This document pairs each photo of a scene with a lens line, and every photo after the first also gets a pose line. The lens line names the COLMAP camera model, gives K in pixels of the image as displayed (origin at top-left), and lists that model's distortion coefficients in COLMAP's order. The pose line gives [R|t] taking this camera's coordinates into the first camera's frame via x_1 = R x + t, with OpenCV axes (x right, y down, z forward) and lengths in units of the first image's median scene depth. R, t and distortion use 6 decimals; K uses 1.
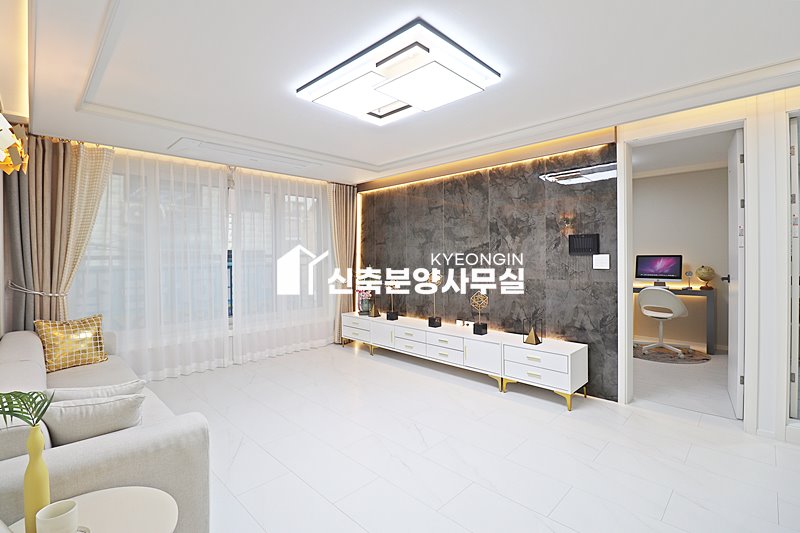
lens RADIAL K [[370.1, 0, 400.1], [0, 370.1, 258.9], [0, 0, 1]] dist [-0.003379, -0.012244]
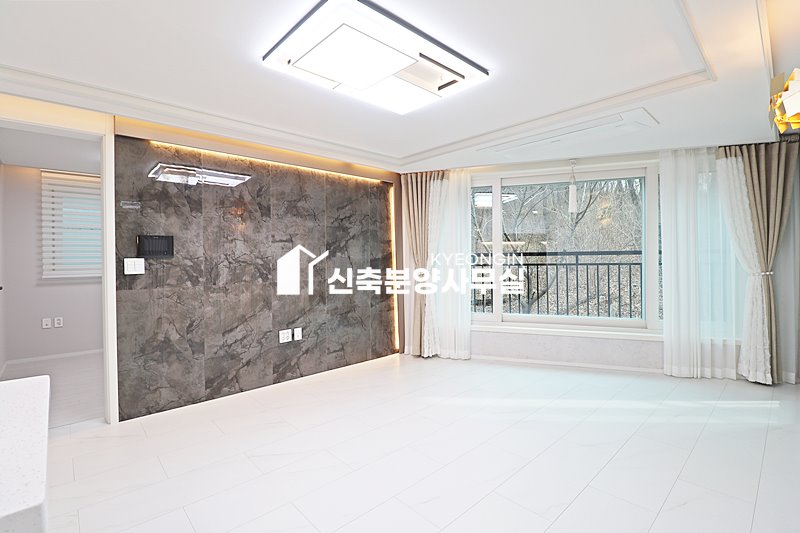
lens RADIAL K [[370.1, 0, 399.0], [0, 370.1, 259.9], [0, 0, 1]] dist [-0.003379, -0.012244]
pose [[0.045801, -0.002439, 0.998948, -0.988704], [0.017559, 0.999844, 0.001636, -0.002168], [-0.998796, 0.017465, 0.045836, 0.965815]]
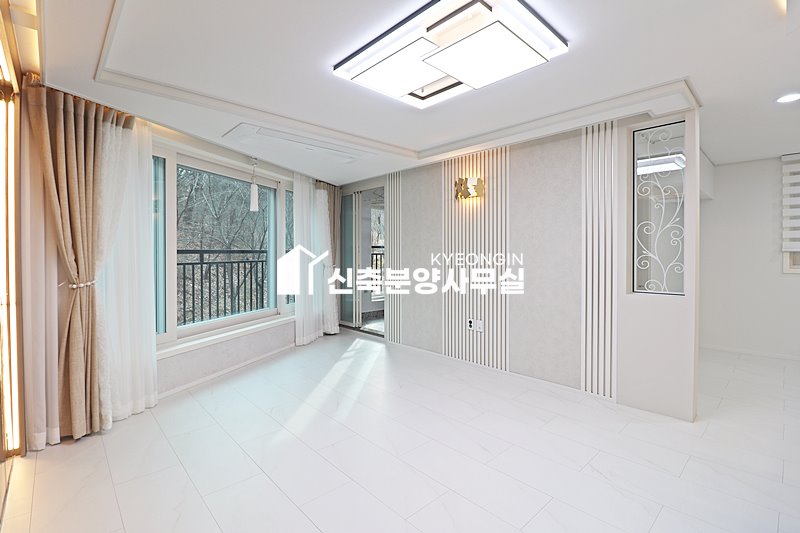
lens RADIAL K [[370.1, 0, 398.4], [0, 370.1, 258.5], [0, 0, 1]] dist [-0.003379, -0.012244]
pose [[-0.999064, 0.008778, 0.042349, -0.400502], [0.009694, 0.999722, 0.021490, -0.008946], [-0.042148, 0.021880, -0.998872, 1.547475]]
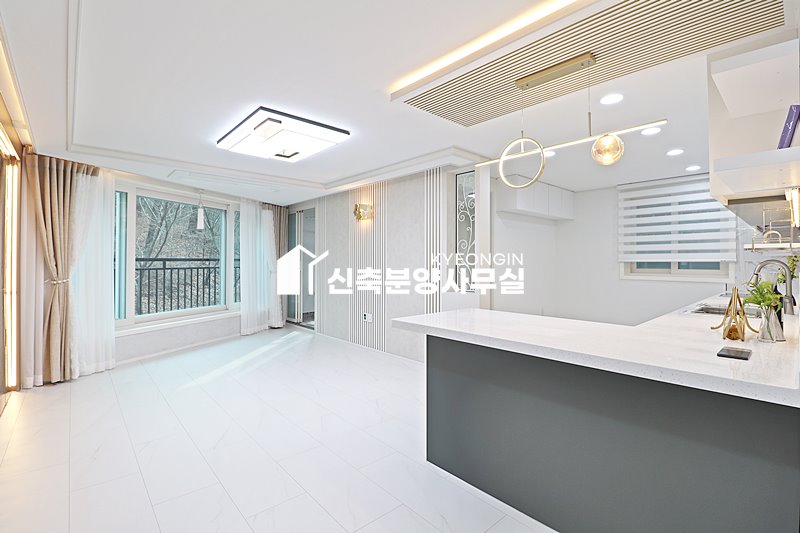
lens RADIAL K [[370.1, 0, 402.3], [0, 370.1, 260.2], [0, 0, 1]] dist [-0.003379, -0.012244]
pose [[-0.998413, 0.004754, 0.056123, -0.765843], [0.004982, 0.999980, 0.003917, -0.010306], [-0.056103, 0.004190, -0.998416, 1.835885]]
